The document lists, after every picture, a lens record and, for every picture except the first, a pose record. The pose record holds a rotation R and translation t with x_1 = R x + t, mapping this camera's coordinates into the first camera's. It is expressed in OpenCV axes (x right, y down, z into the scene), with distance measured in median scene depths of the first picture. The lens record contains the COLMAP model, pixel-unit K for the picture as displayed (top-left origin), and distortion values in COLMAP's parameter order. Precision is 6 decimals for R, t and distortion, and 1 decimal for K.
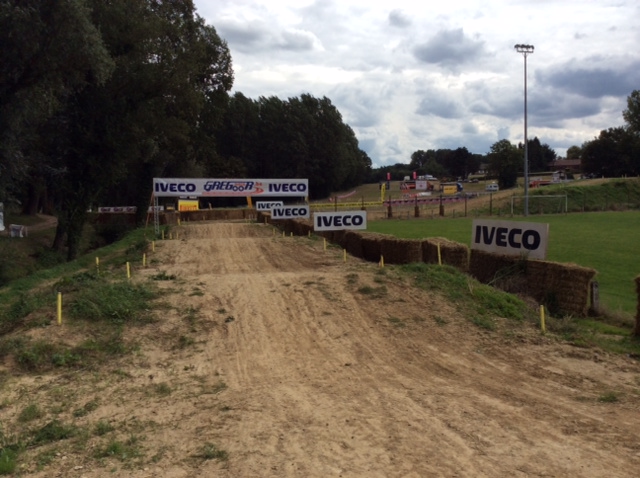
lens RADIAL K [[569.1, 0, 320.0], [0, 569.1, 239.0], [0, 0, 1]] dist [0.132153, -0.223935]
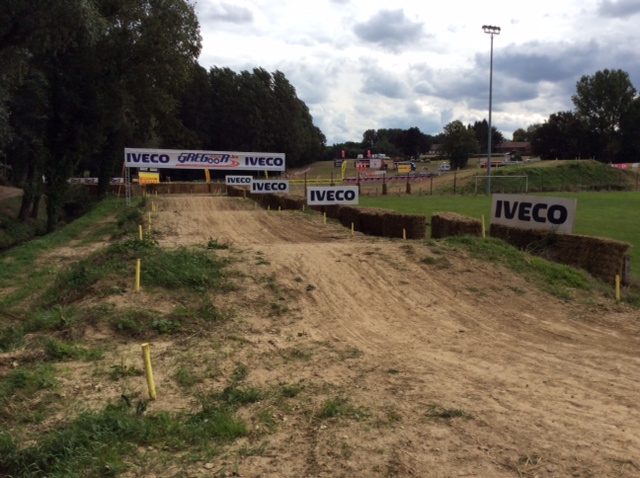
lens RADIAL K [[569.1, 0, 320.0], [0, 569.1, 239.0], [0, 0, 1]] dist [0.132153, -0.223935]
pose [[0.995912, 0.011564, 0.089591, -0.048752], [-0.015109, 0.999125, 0.038994, 0.003731], [-0.089062, -0.040188, 0.995215, 0.004629]]
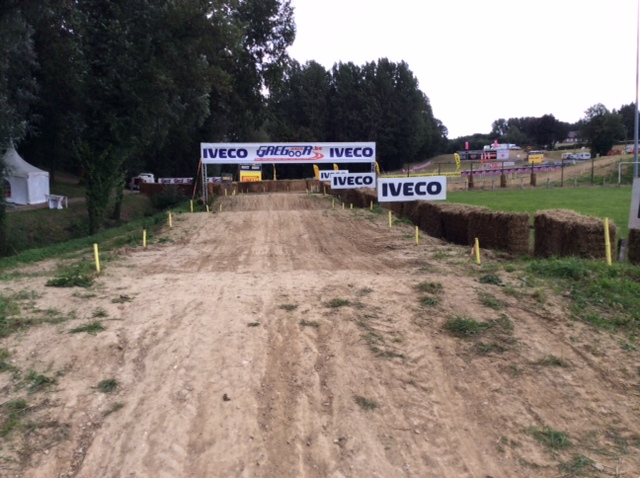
lens RADIAL K [[569.1, 0, 320.0], [0, 569.1, 239.0], [0, 0, 1]] dist [0.132153, -0.223935]
pose [[0.991950, 0.010166, -0.126220, 0.006510], [-0.004265, 0.998889, 0.046932, 0.000386], [0.126556, -0.046015, 0.990892, 0.134064]]
